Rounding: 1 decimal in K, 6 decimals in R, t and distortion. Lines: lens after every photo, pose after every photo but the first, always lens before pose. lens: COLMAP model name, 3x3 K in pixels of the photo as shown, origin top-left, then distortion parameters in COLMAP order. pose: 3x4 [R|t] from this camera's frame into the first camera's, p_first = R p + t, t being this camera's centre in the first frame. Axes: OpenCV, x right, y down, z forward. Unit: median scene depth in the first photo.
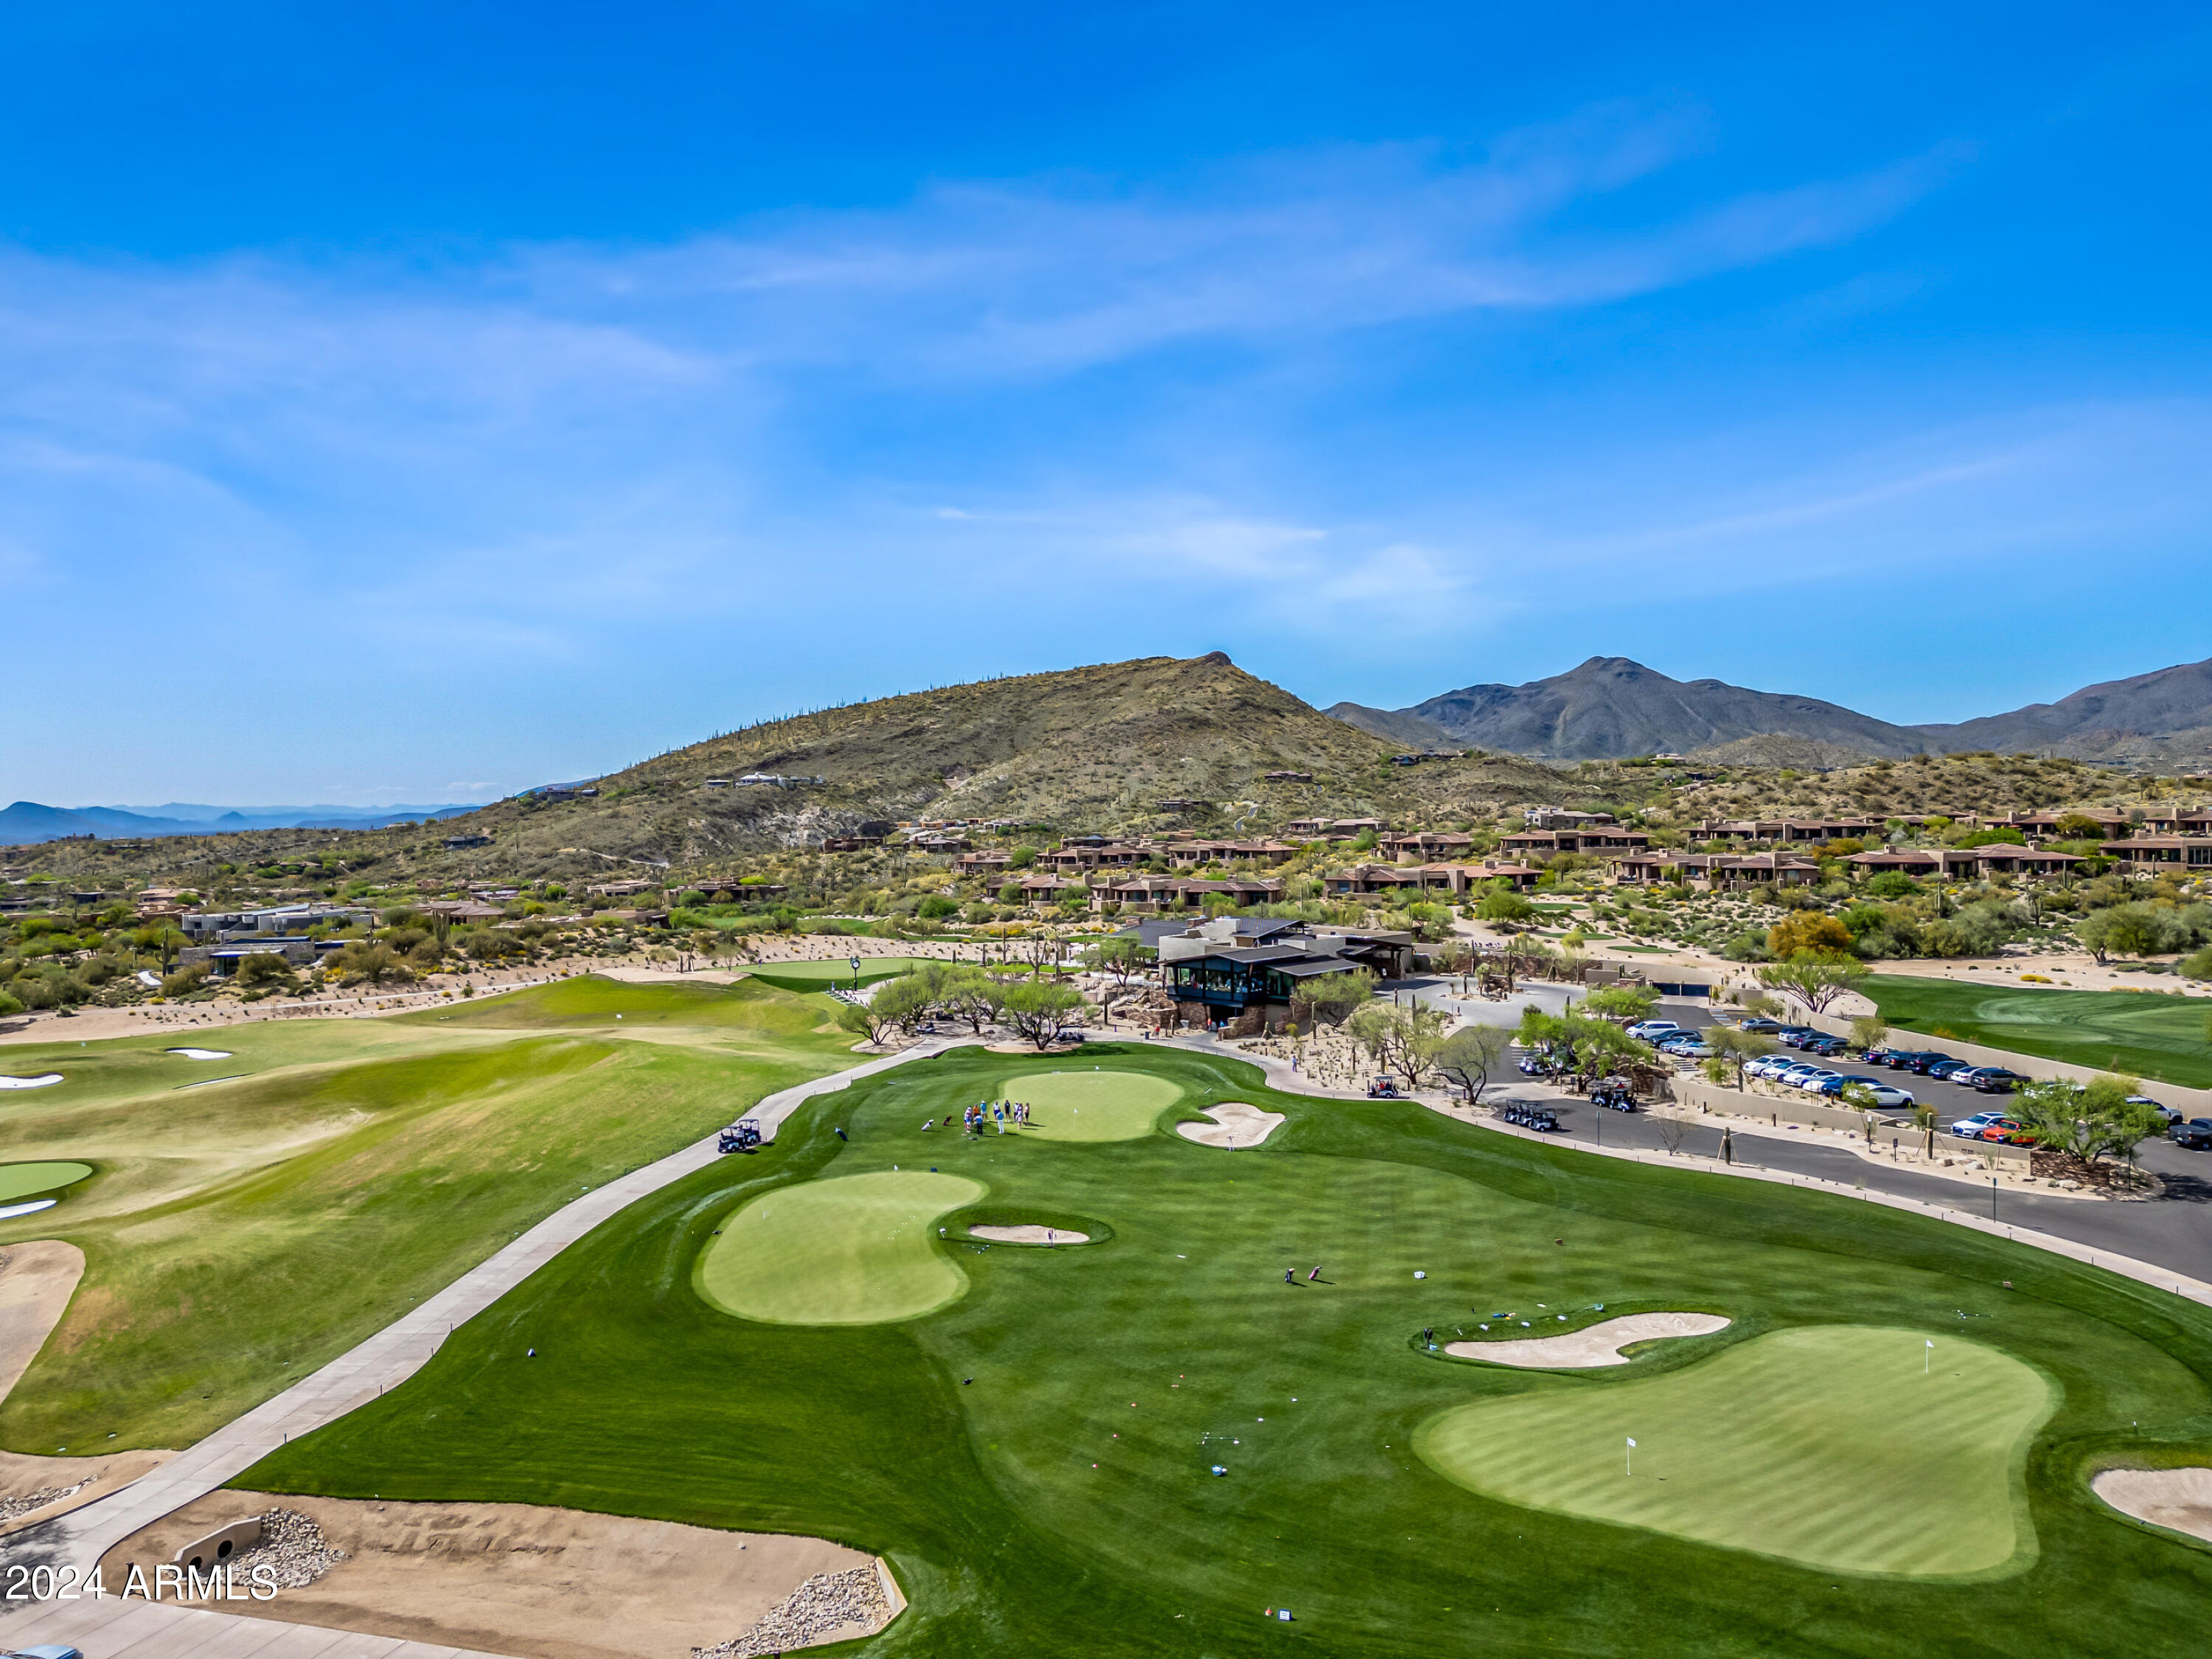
lens RADIAL K [[1530.6, 0, 1106.0], [0, 1530.6, 829.5], [0, 0, 1]] dist [0.132996, -0.201009]
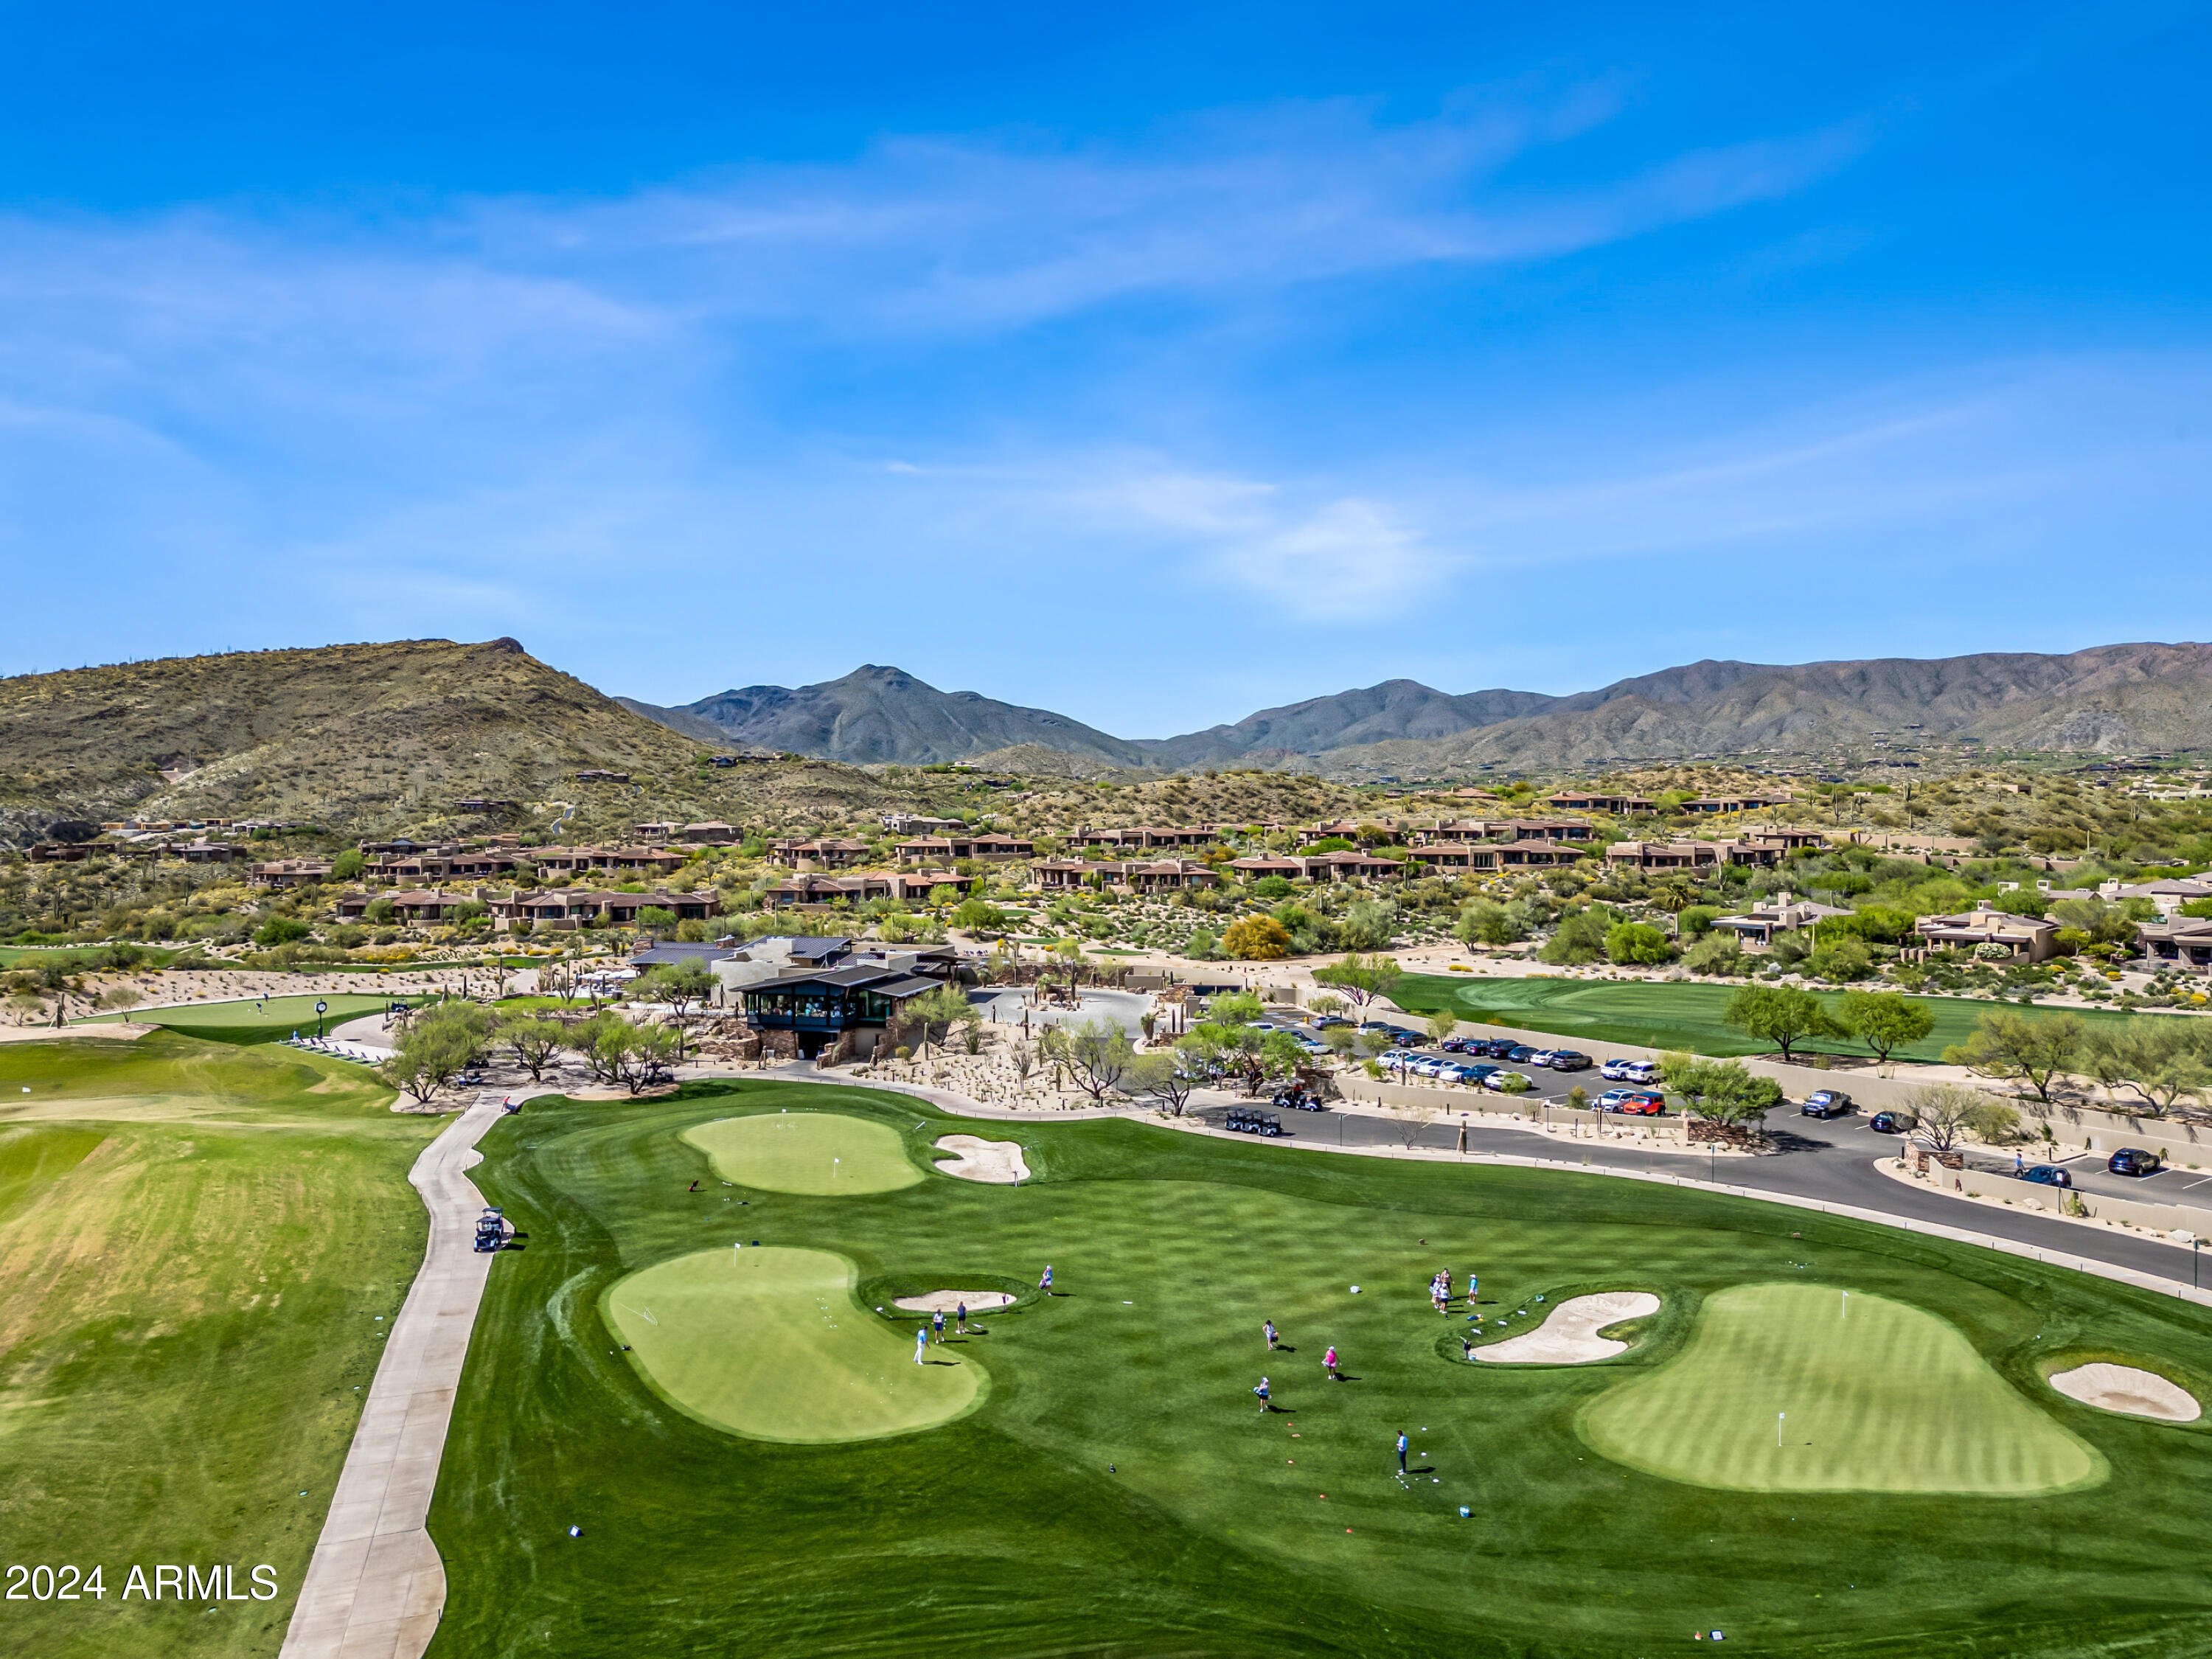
lens RADIAL K [[1539.3, 0, 1106.0], [0, 1539.3, 829.5], [0, 0, 1]] dist [0.084398, -0.092420]
pose [[0.893382, 0.002312, 0.449292, -0.049780], [-0.002236, 0.999997, -0.000700, -0.002662], [-0.449293, -0.000379, 0.893385, 0.016365]]
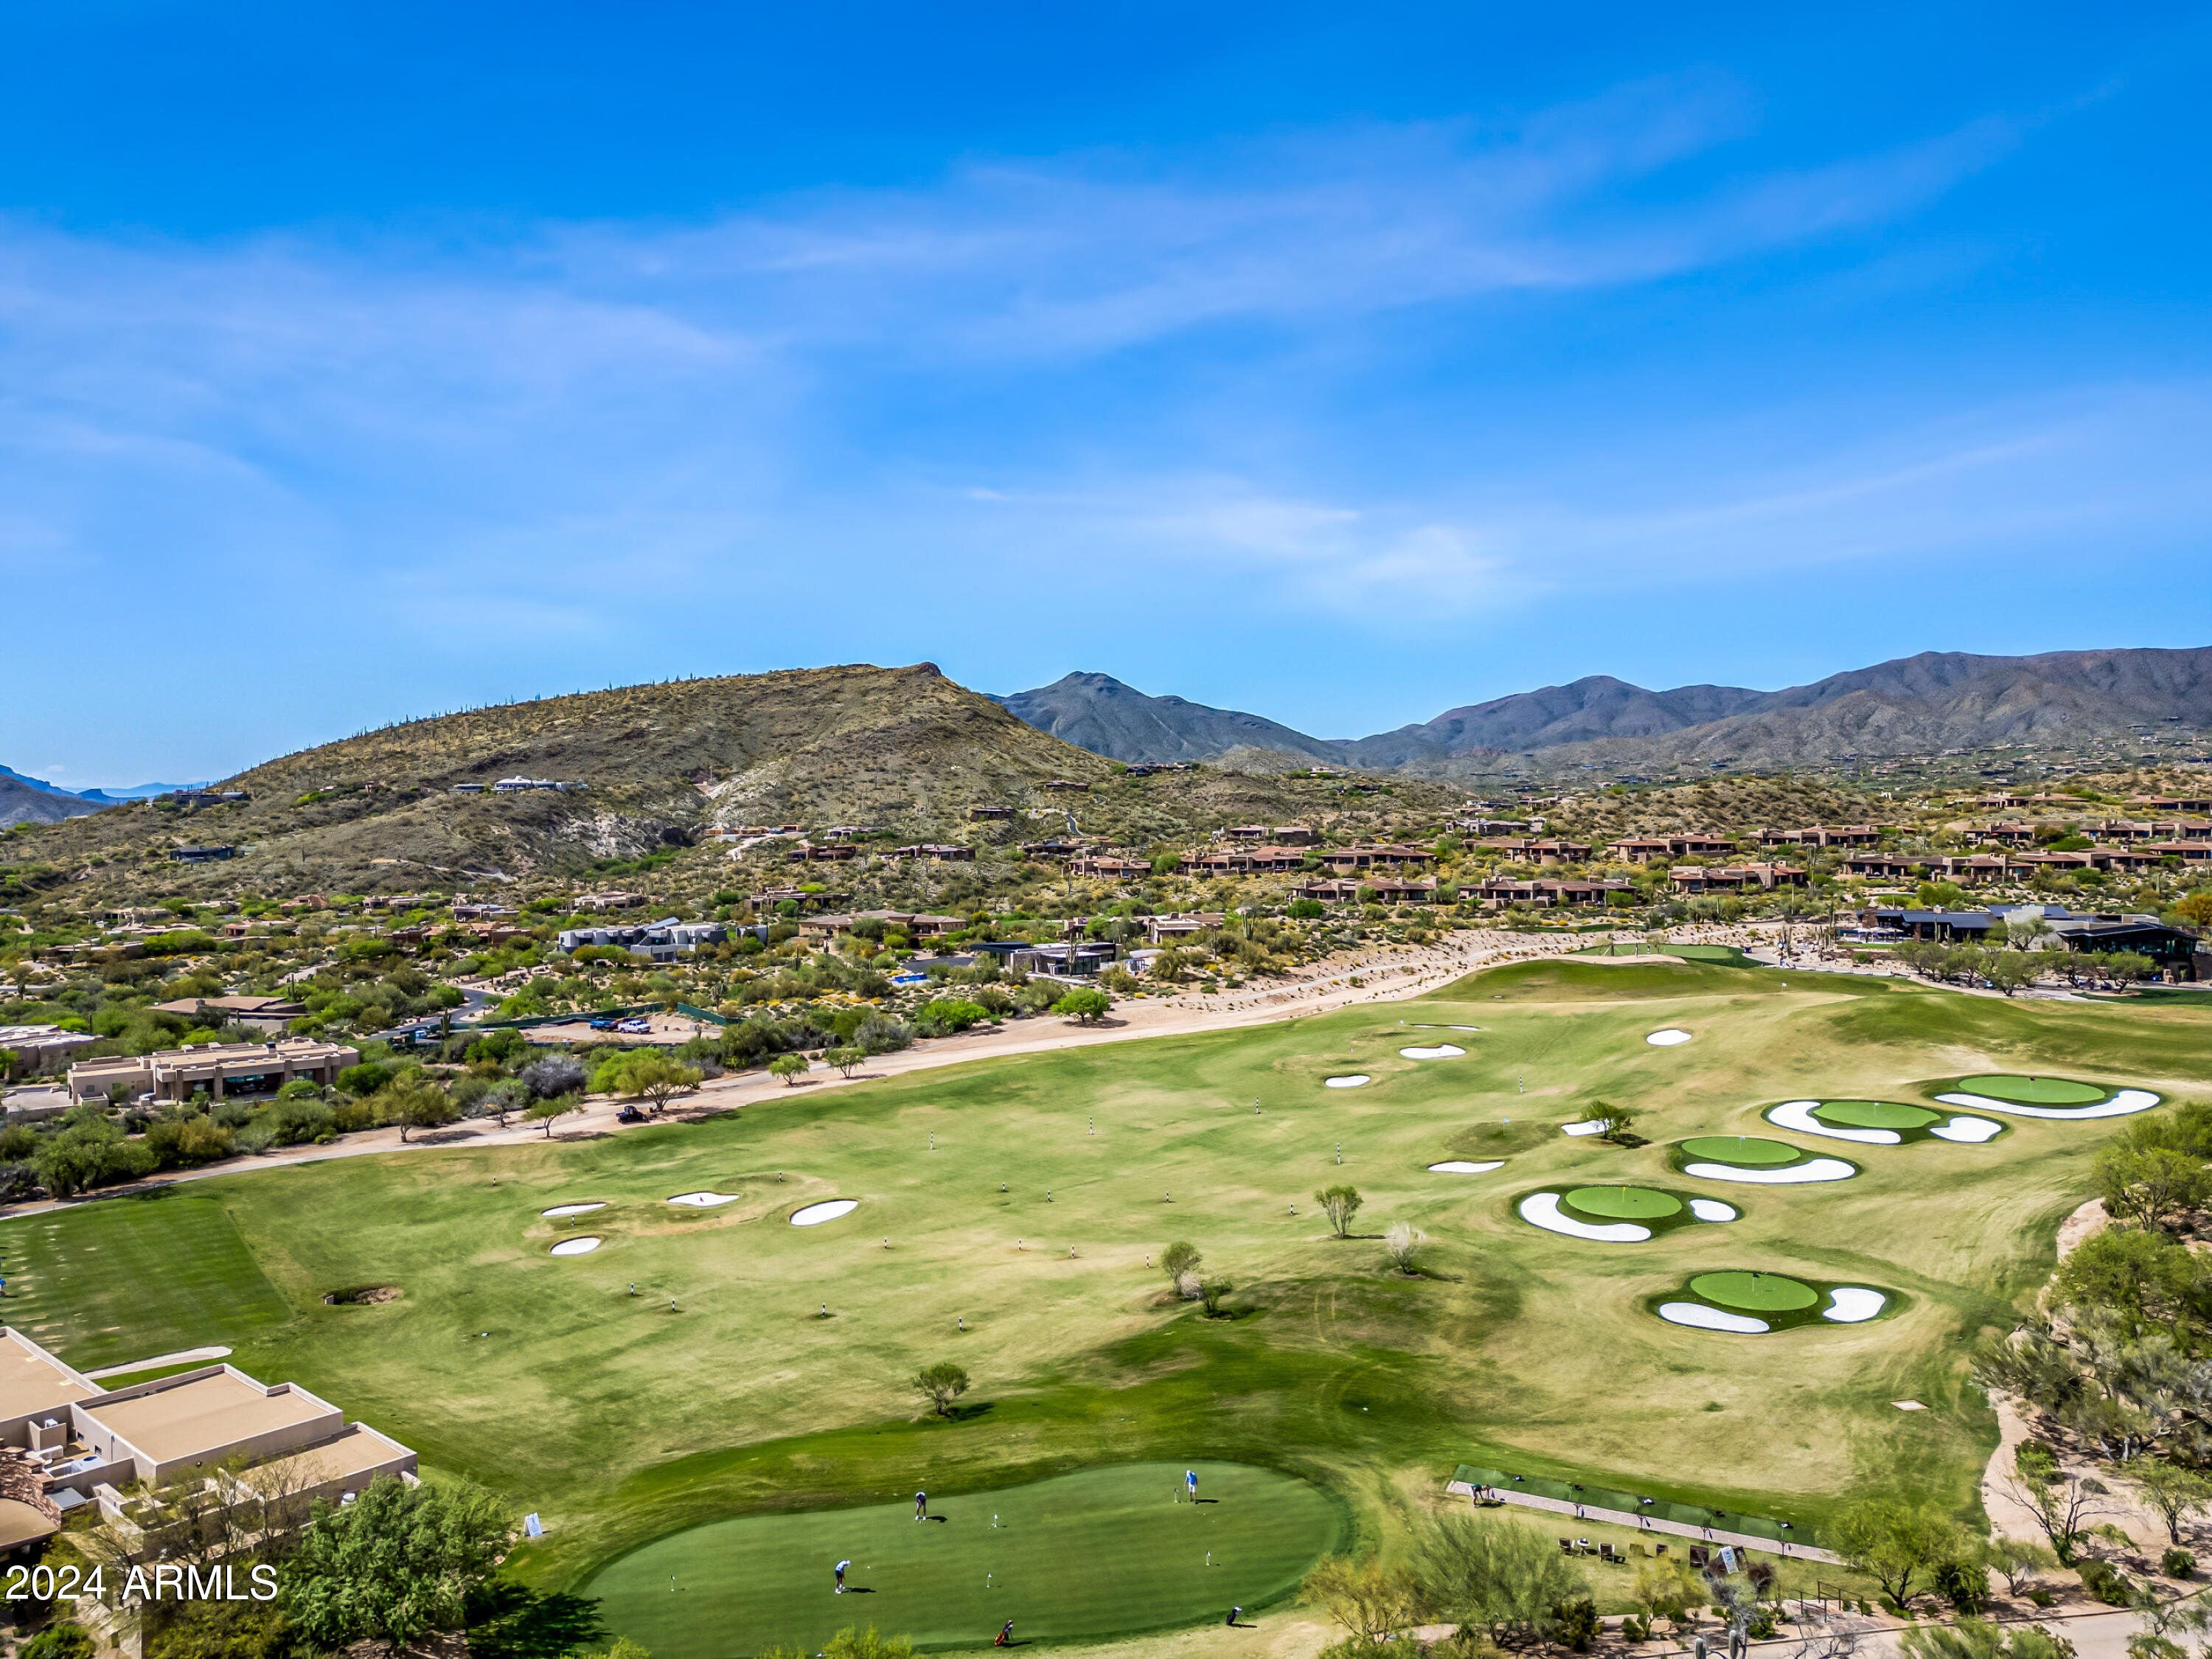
lens RADIAL K [[1534.7, 0, 1106.0], [0, 1534.7, 829.5], [0, 0, 1]] dist [0.073803, -0.064127]
pose [[0.933114, -0.002391, 0.359572, -0.361479], [0.003013, 0.999995, -0.001170, -0.003881], [-0.359567, 0.002175, 0.933117, -0.010432]]
